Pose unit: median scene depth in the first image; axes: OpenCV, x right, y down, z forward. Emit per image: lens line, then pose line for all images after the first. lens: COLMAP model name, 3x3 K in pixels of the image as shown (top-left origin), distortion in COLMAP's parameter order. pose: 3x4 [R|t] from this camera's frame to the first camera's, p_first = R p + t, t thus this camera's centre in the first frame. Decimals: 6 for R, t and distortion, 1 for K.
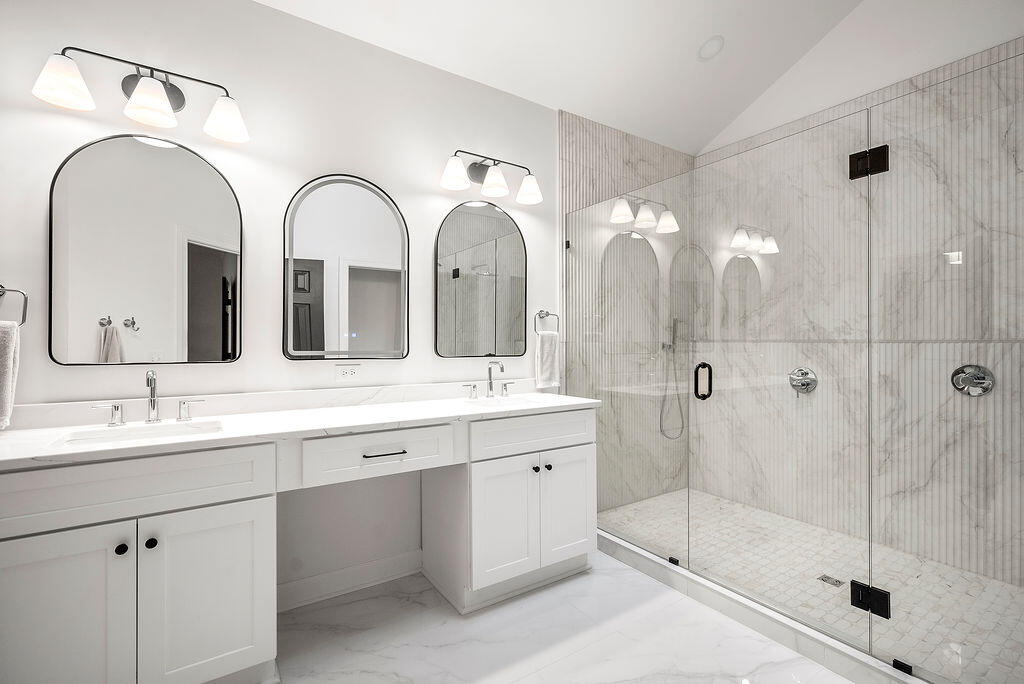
lens RADIAL K [[467.3, 0, 517.9], [0, 467.3, 346.7], [0, 0, 1]] dist [-0.001720, -0.000649]
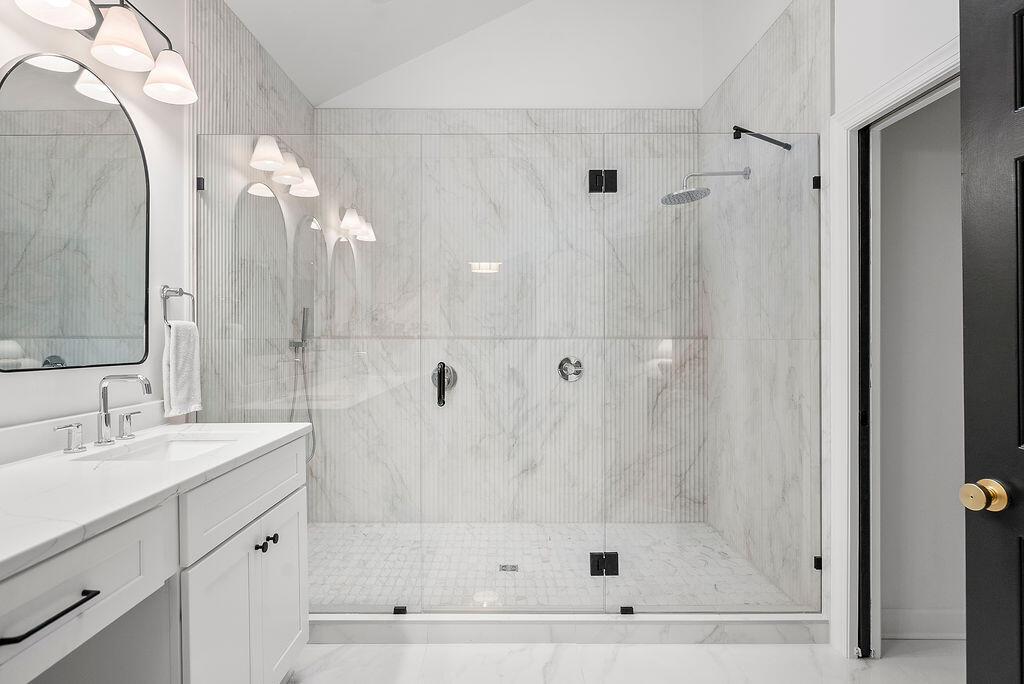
lens RADIAL K [[554.3, 0, 510.6], [0, 554.3, 339.4], [0, 0, 1]] dist [-0.006421, 0.000142]
pose [[0.561178, -0.002127, 0.827692, -0.293446], [0.008885, 0.999955, -0.003454, -0.003083], [-0.827647, 0.009292, 0.561172, 0.254118]]
